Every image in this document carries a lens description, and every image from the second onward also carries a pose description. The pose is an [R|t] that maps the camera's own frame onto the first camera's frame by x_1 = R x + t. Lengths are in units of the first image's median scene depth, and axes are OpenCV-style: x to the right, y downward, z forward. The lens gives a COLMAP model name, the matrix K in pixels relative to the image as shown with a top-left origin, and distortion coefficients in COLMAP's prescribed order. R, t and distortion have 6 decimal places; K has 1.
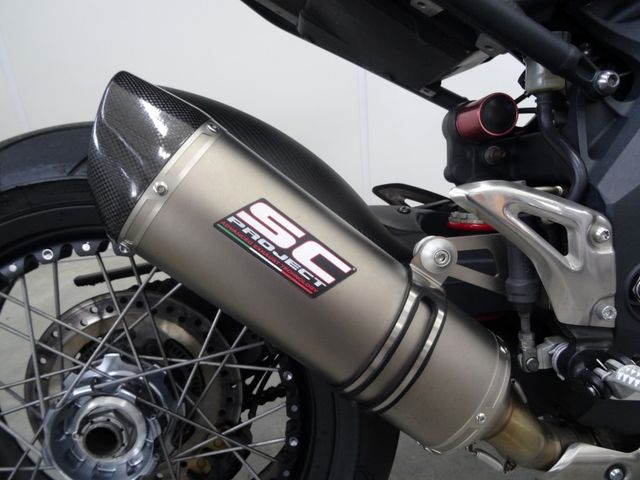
lens RADIAL K [[458.3, 0, 319.1], [0, 458.3, 239.5], [0, 0, 1]] dist [-0.002432, 0.018257]
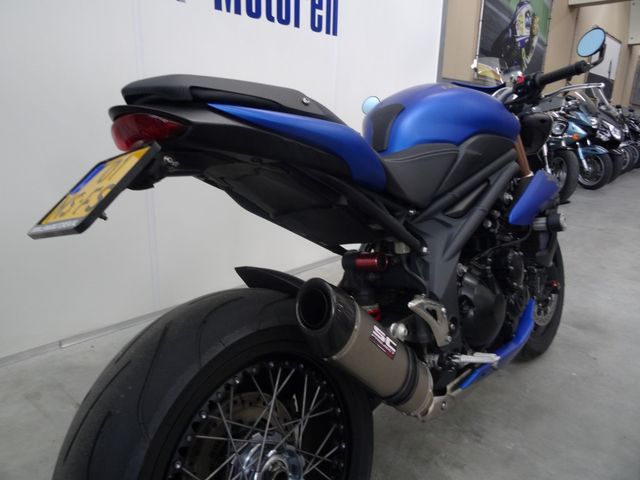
lens RADIAL K [[456.3, 0, 317.5], [0, 456.3, 236.4], [0, 0, 1]] dist [-0.001665, 0.001315]
pose [[0.737337, -0.075586, 0.671283, -1.615990], [0.165698, 0.983599, -0.071251, -0.352631], [-0.654888, 0.163766, 0.737768, -0.548713]]
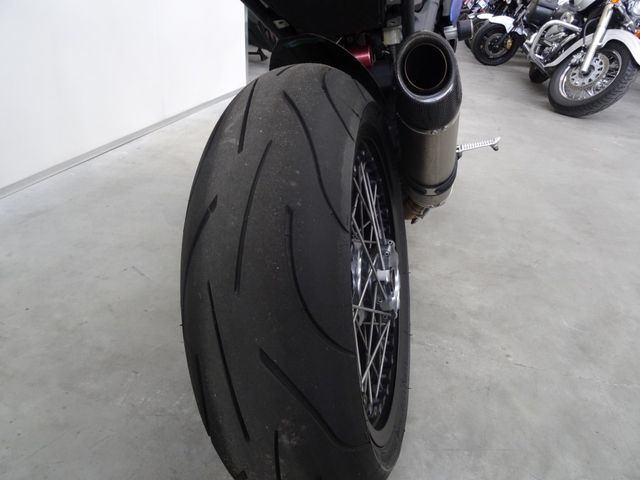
lens RADIAL K [[458.3, 0, 319.1], [0, 458.3, 239.5], [0, 0, 1]] dist [-0.002432, 0.018257]
pose [[0.310575, -0.360411, 0.879572, -2.075501], [0.266912, 0.921168, 0.283209, -0.205702], [-0.912305, 0.146811, 0.382290, 0.699715]]
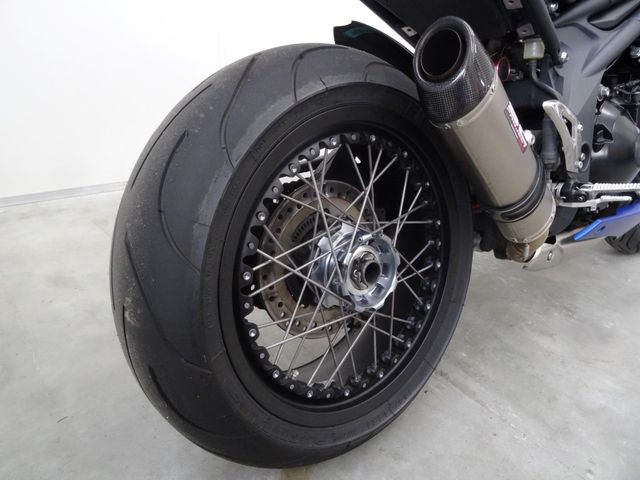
lens RADIAL K [[457.0, 0, 316.5], [0, 457.0, 242.0], [0, 0, 1]] dist [-0.000567, 0.001853]
pose [[0.819509, -0.111276, 0.562158, -1.589554], [0.074073, 0.993306, 0.088636, 0.226113], [-0.568258, -0.030997, 0.822266, -0.092290]]
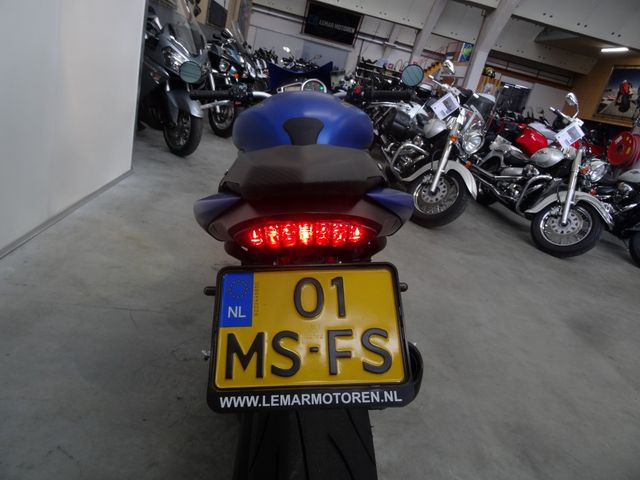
lens RADIAL K [[457.0, 0, 316.5], [0, 457.0, 242.0], [0, 0, 1]] dist [-0.000567, 0.001853]
pose [[0.032440, -0.268597, 0.962706, -2.248359], [0.139245, 0.955034, 0.261764, -1.332021], [-0.989726, 0.125561, 0.068383, 1.045760]]
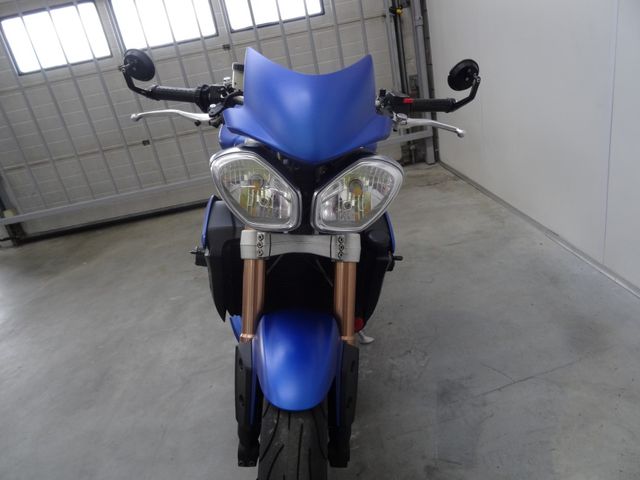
lens RADIAL K [[464.2, 0, 318.8], [0, 464.2, 239.6], [0, 0, 1]] dist [0.004067, 0.000387]
pose [[-0.003161, 0.447484, -0.894287, 4.870056], [-0.192097, 0.877364, 0.439695, -2.053411], [0.981371, 0.173179, 0.083187, 1.274609]]
